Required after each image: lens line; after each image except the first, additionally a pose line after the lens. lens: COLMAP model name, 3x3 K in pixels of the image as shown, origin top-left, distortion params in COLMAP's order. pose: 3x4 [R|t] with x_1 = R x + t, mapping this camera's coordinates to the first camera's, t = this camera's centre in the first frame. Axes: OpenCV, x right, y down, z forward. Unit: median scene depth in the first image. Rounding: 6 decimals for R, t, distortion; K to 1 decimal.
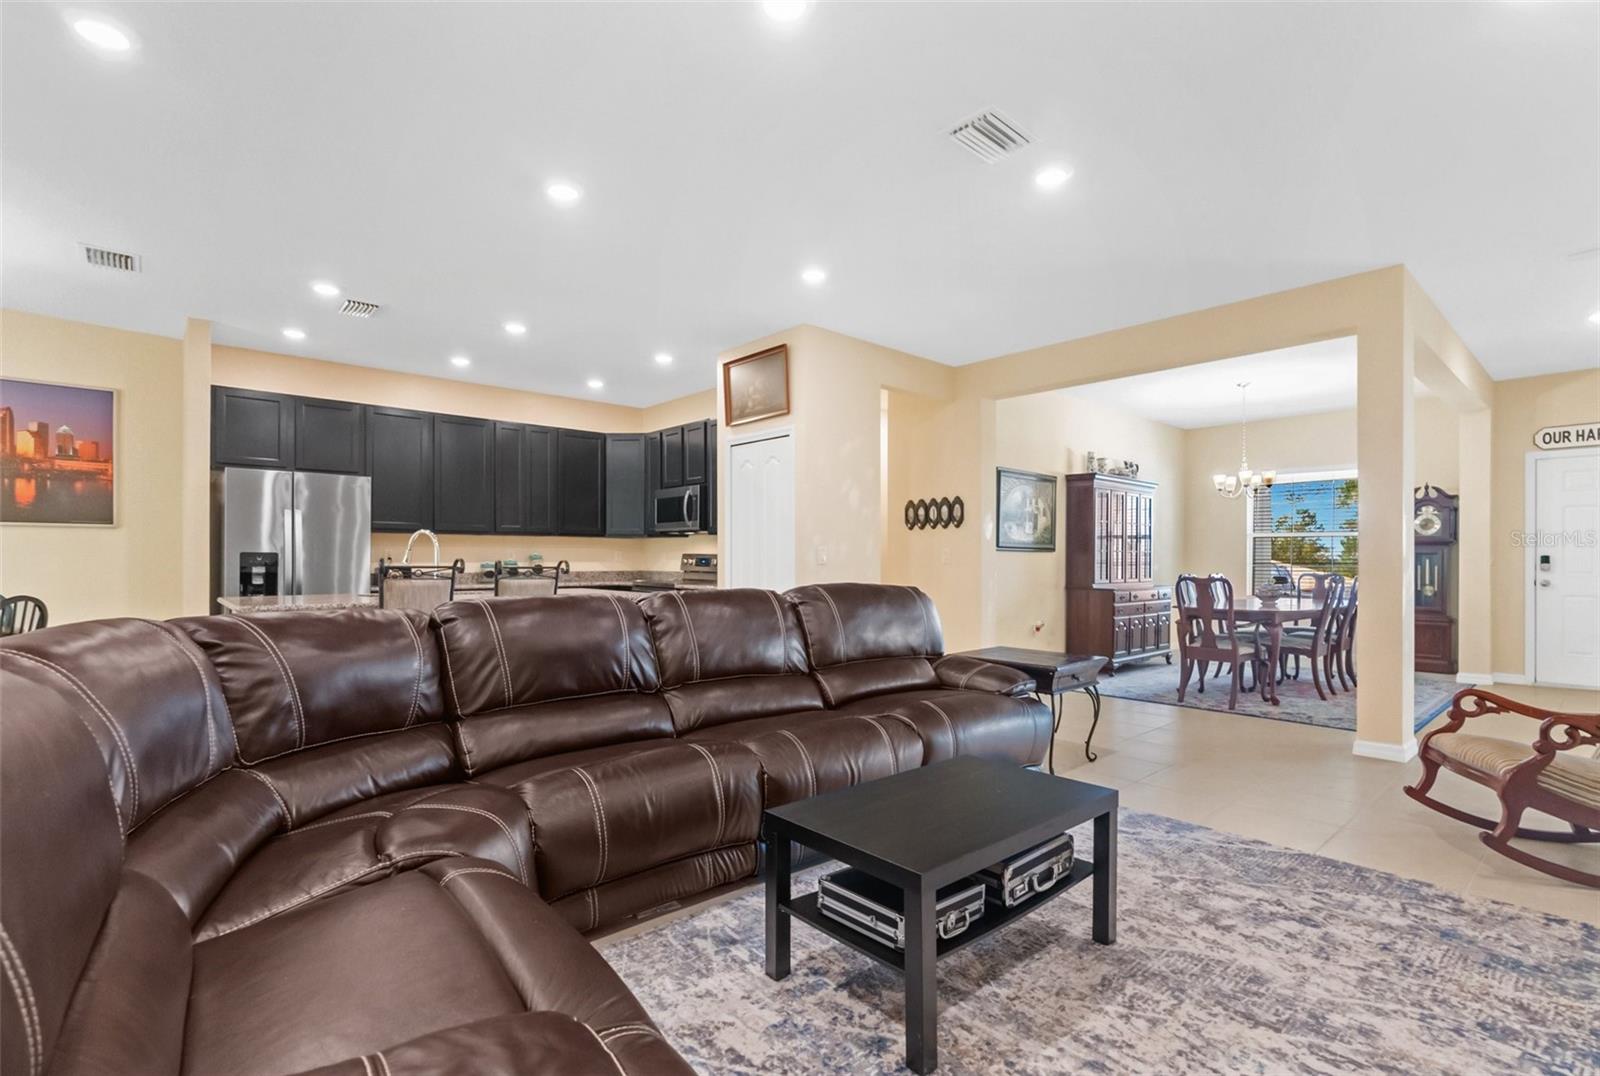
lens RADIAL K [[757.6, 0, 793.1], [0, 757.6, 561.2], [0, 0, 1]] dist [-0.002597, 0.000685]
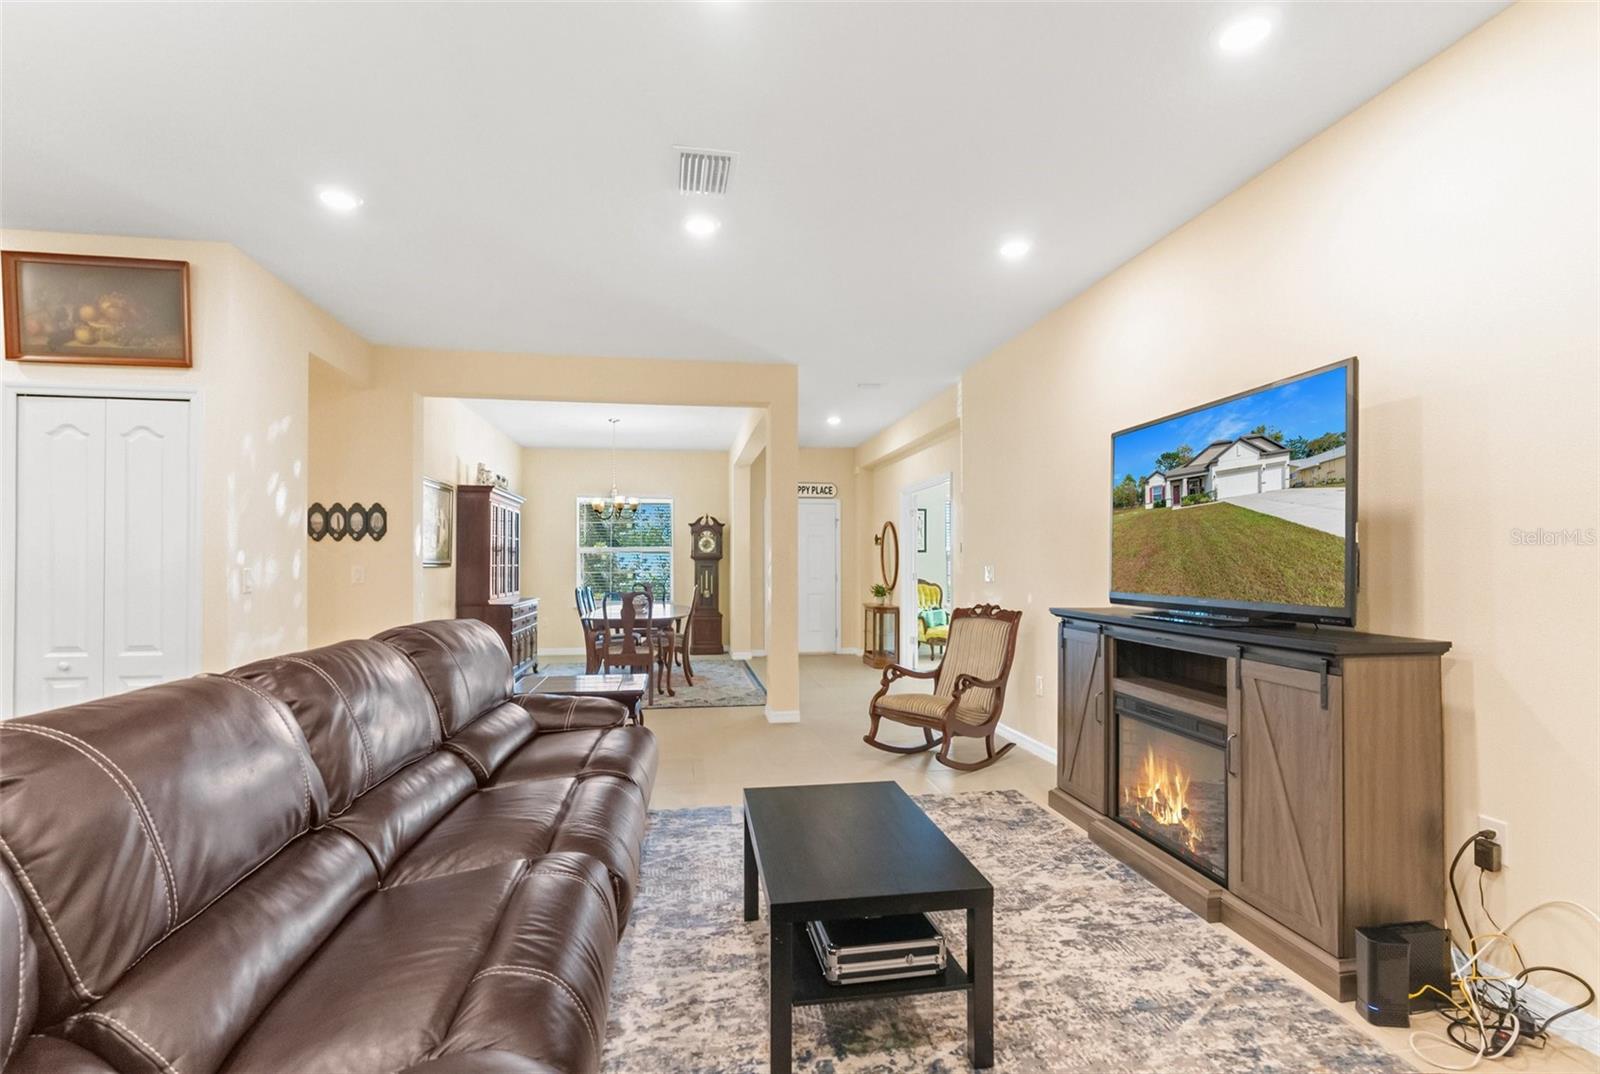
lens RADIAL K [[751.8, 0, 825.2], [0, 751.8, 551.4], [0, 0, 1]] dist [-0.005481, -0.000097]
pose [[0.512387, 0.010020, 0.858696, -0.282059], [0.005764, 0.999869, -0.015107, -0.021441], [-0.858736, 0.012690, 0.512262, 0.193380]]
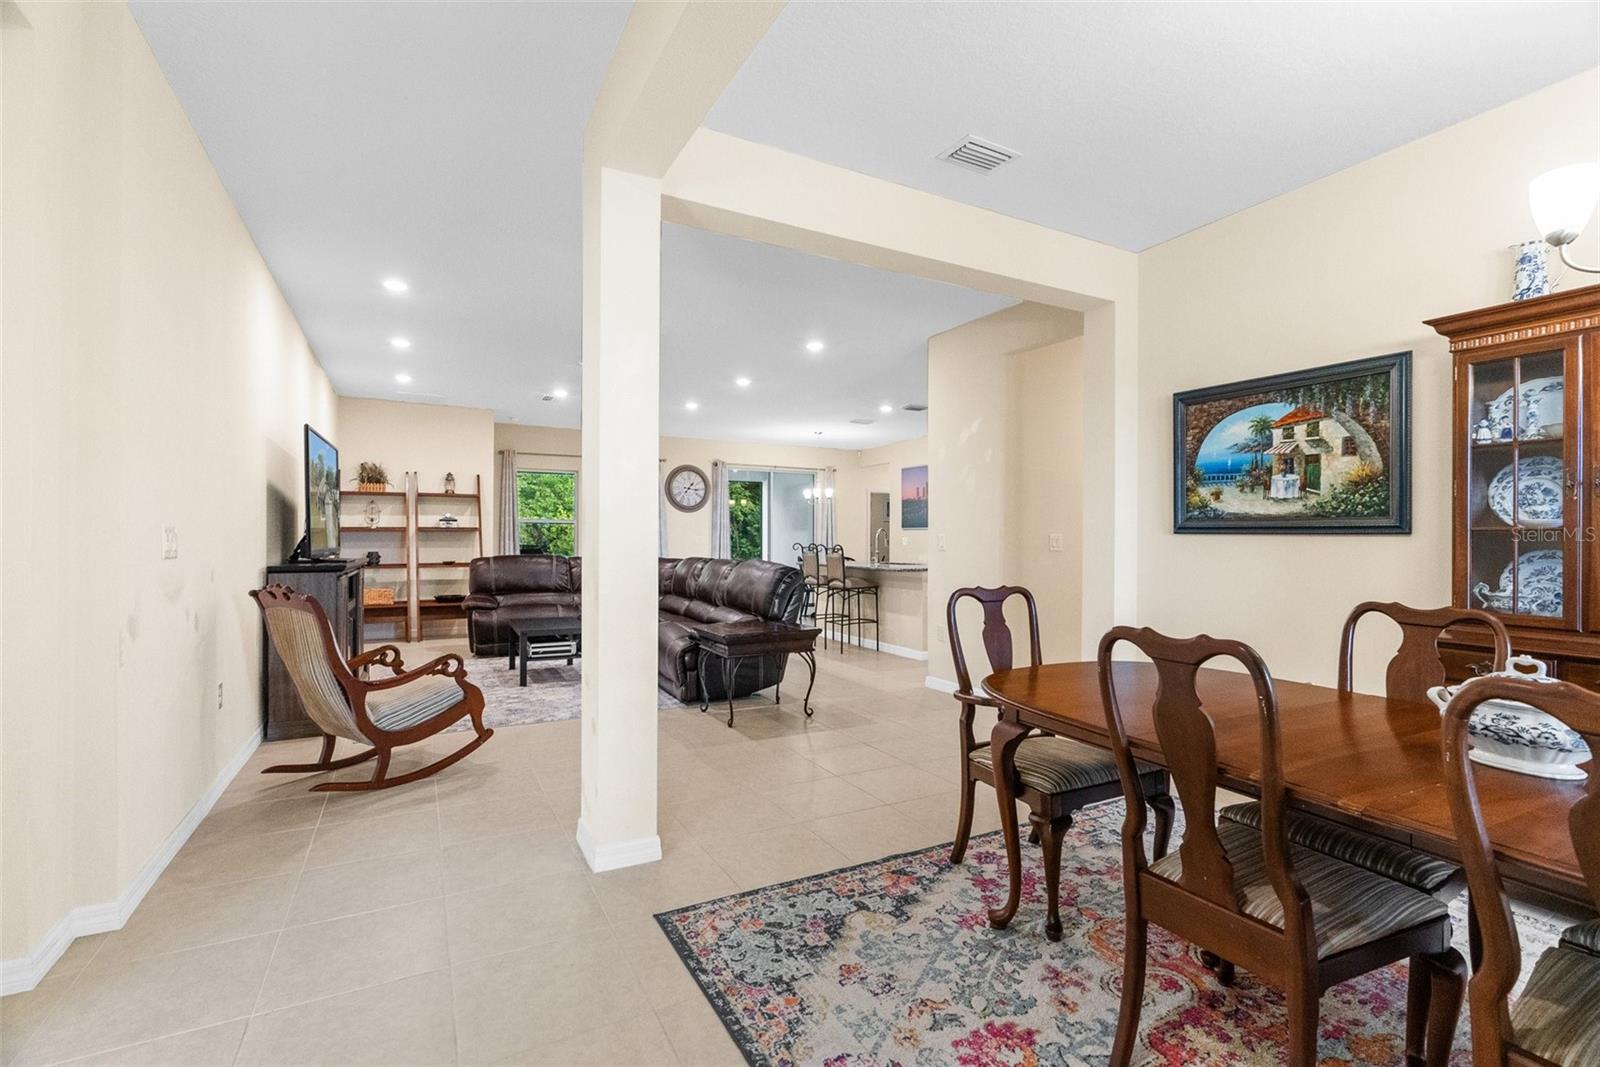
lens RADIAL K [[730.1, 0, 810.0], [0, 730.1, 529.7], [0, 0, 1]] dist [-0.002193, 0.001039]
pose [[-0.223534, -0.015770, -0.974569, 1.126965], [-0.005080, 0.999874, -0.015014, -0.008461], [0.974683, 0.001594, -0.223586, 1.065412]]
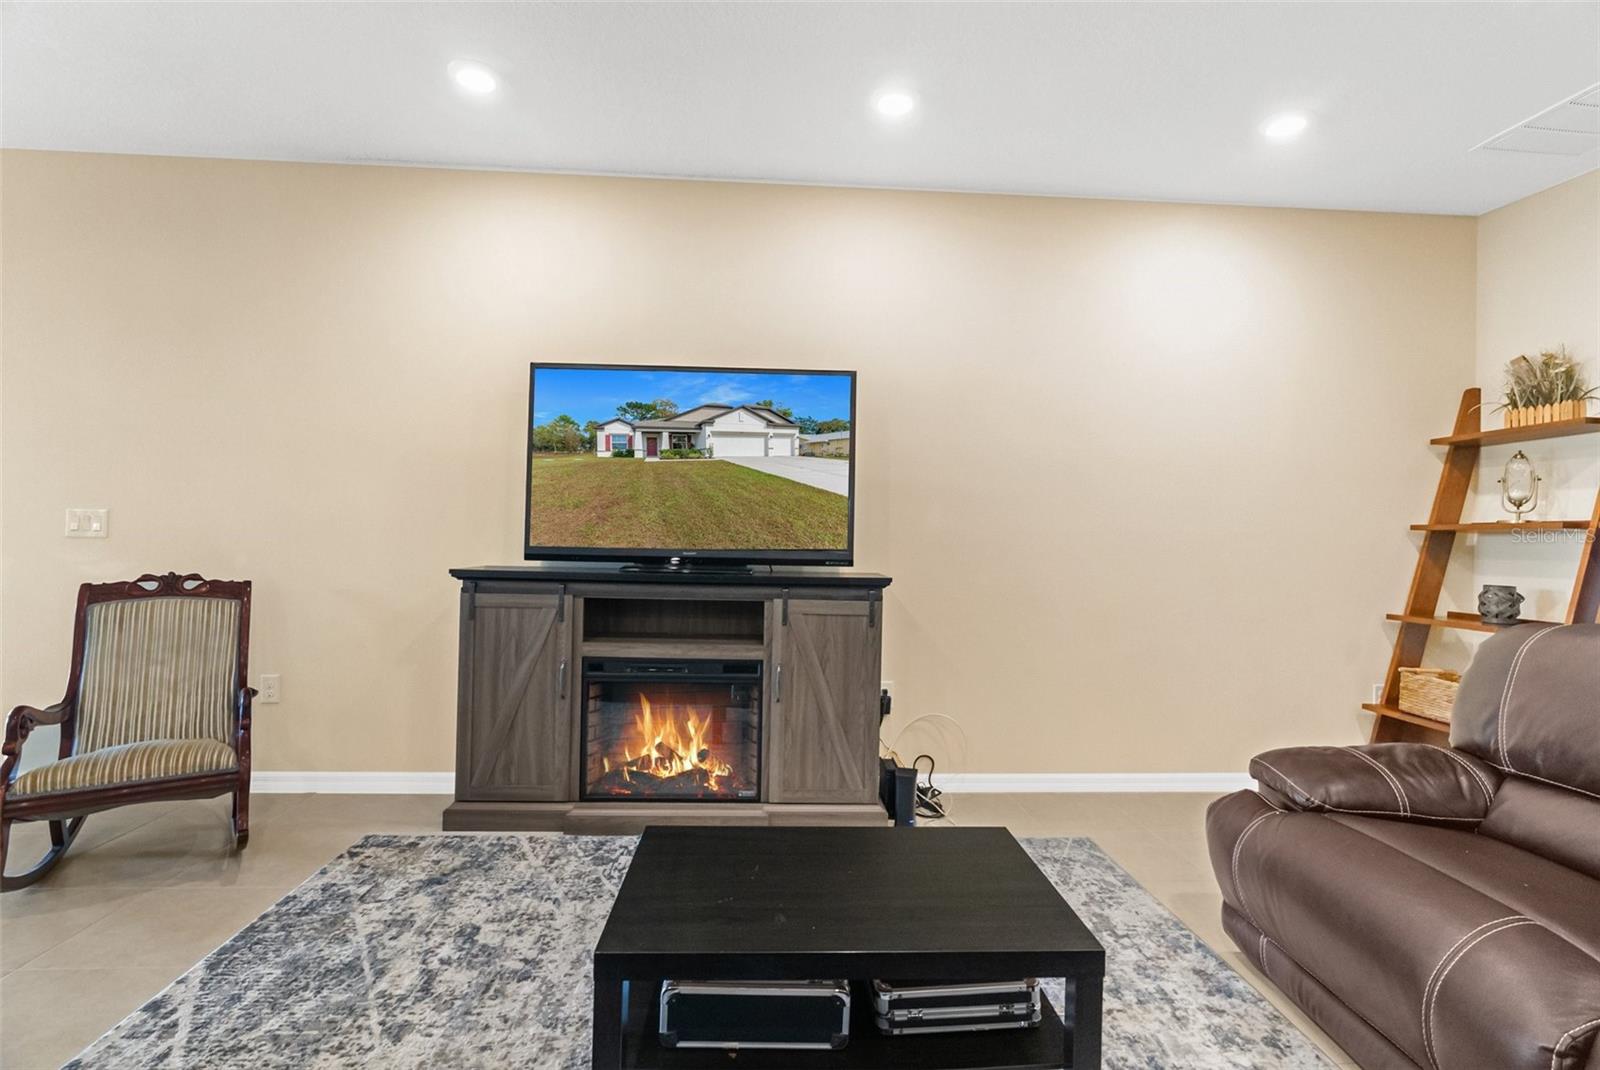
lens RADIAL K [[739.8, 0, 769.3], [0, 739.8, 526.4], [0, 0, 1]] dist [0.011888, 0.000348]
pose [[-0.761251, -0.005883, 0.648430, -0.082851], [-0.011892, 0.999917, -0.004890, -0.009039], [-0.648348, -0.011434, -0.761258, 0.636679]]
